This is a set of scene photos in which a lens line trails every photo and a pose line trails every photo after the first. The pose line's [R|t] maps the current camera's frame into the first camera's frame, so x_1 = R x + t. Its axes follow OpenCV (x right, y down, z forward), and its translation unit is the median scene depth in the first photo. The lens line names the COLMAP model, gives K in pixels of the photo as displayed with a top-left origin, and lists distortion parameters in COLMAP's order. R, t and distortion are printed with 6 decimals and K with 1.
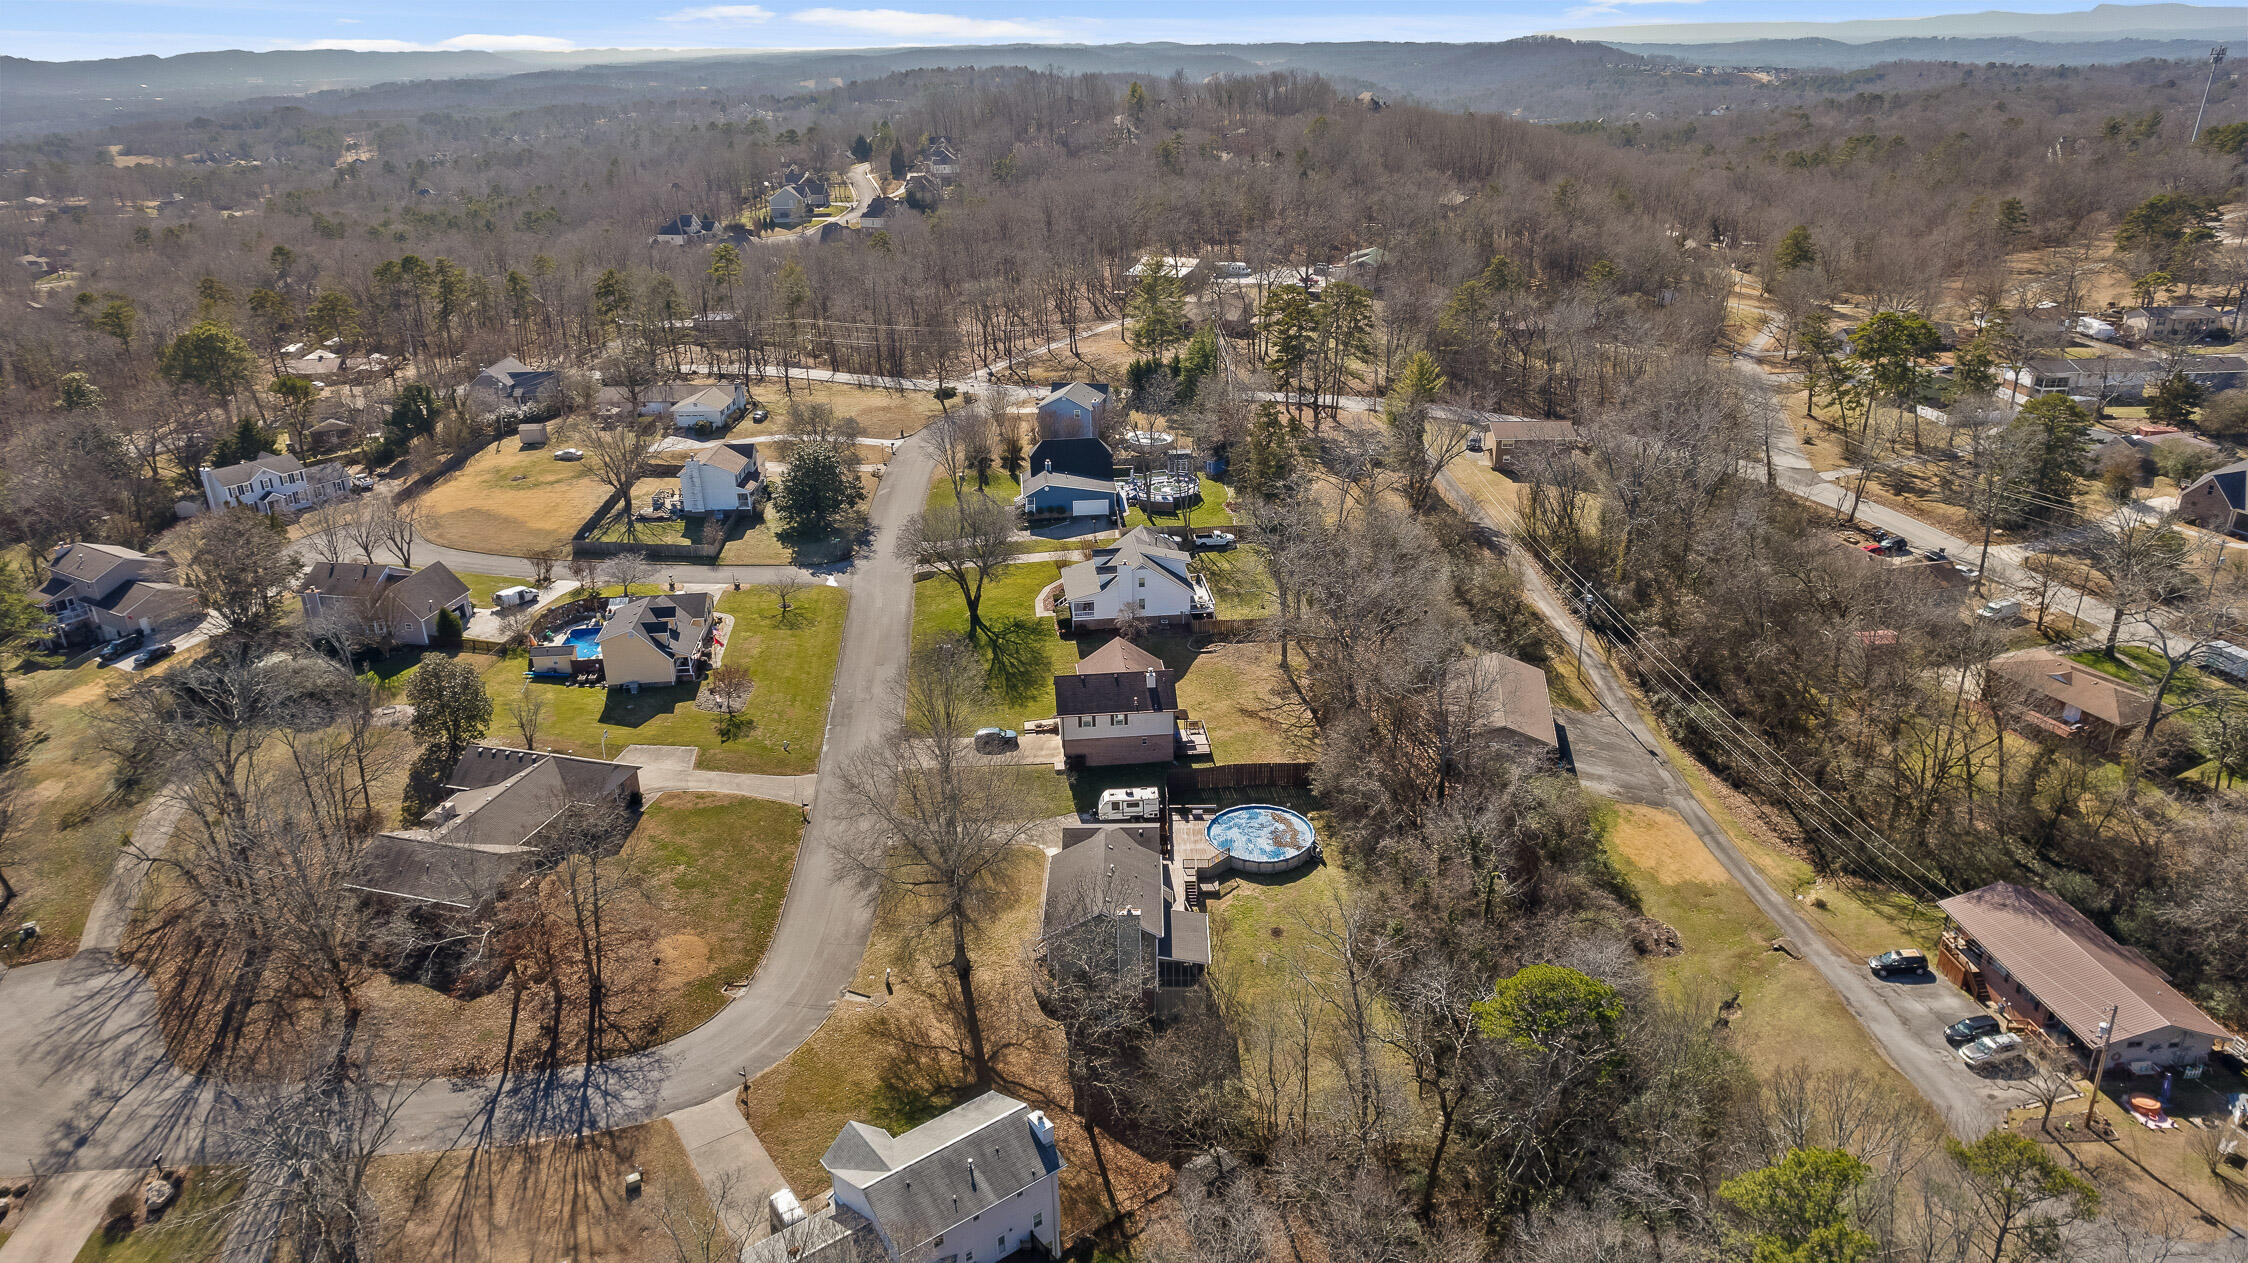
lens RADIAL K [[1441.9, 0, 1131.2], [0, 1441.9, 623.9], [0, 0, 1]] dist [-0.070457, 0.061221]
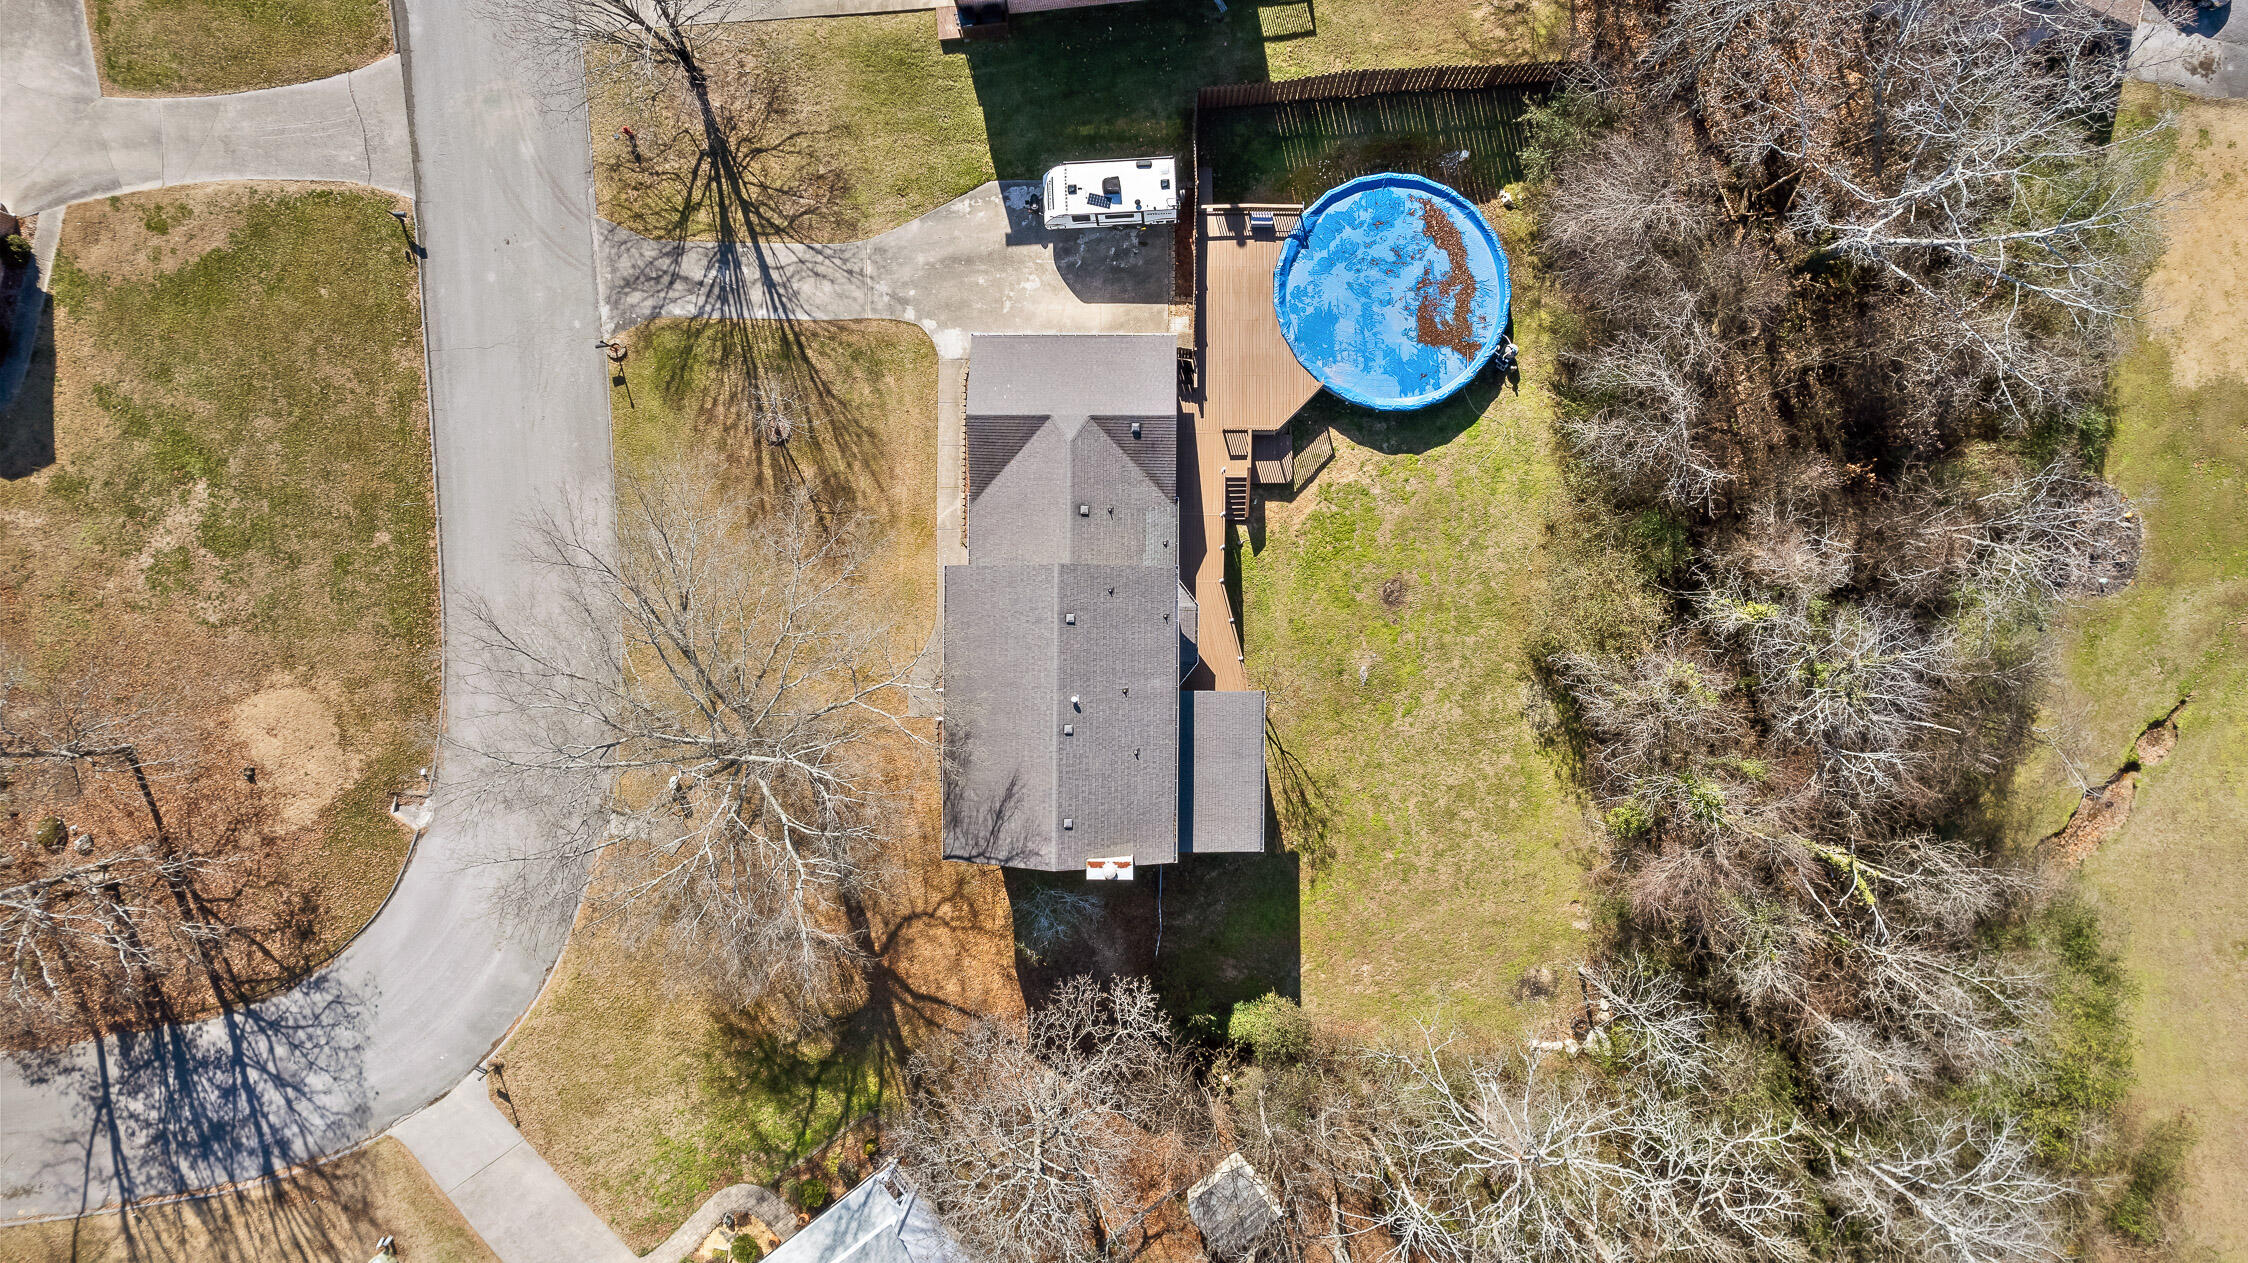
lens RADIAL K [[1441.9, 0, 1129.6], [0, 1441.9, 630.9], [0, 0, 1]] dist [-0.070457, 0.061221]
pose [[0.999992, -0.003872, -0.000567, 0.004038], [0.001987, 0.377467, 0.926021, -0.240440], [-0.003371, -0.926015, 0.377472, 0.712691]]
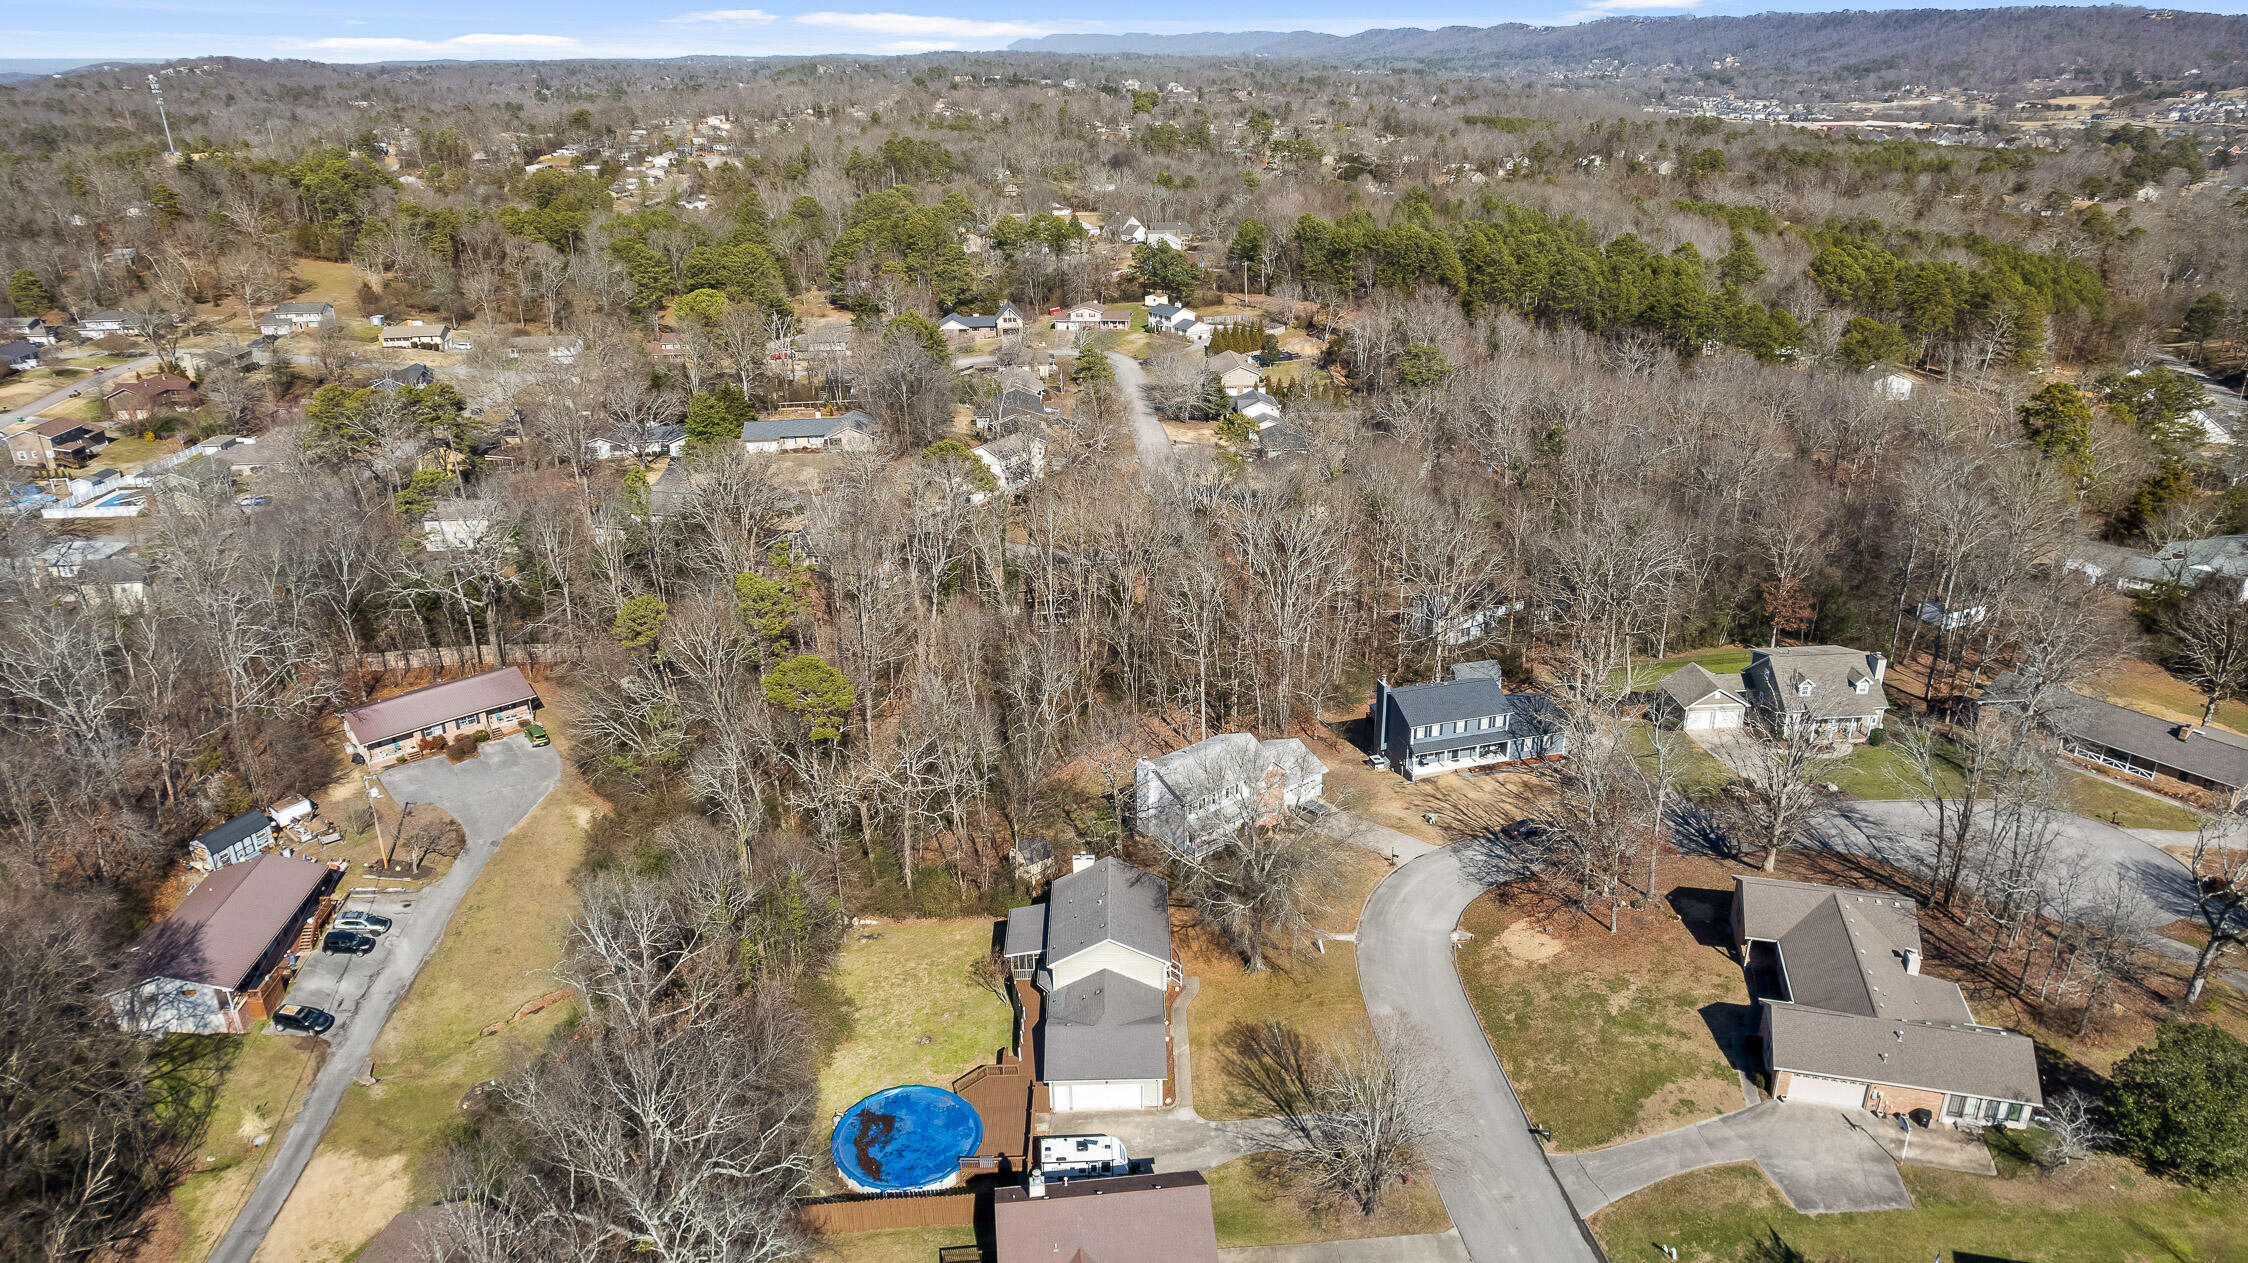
lens RADIAL K [[1441.9, 0, 1130.9], [0, 1441.9, 647.0], [0, 0, 1]] dist [-0.070457, 0.061221]
pose [[-0.999150, 0.040709, -0.006487, -0.030109], [0.024048, 0.703421, 0.710366, -0.542279], [0.033481, 0.709606, -0.703802, 1.322935]]
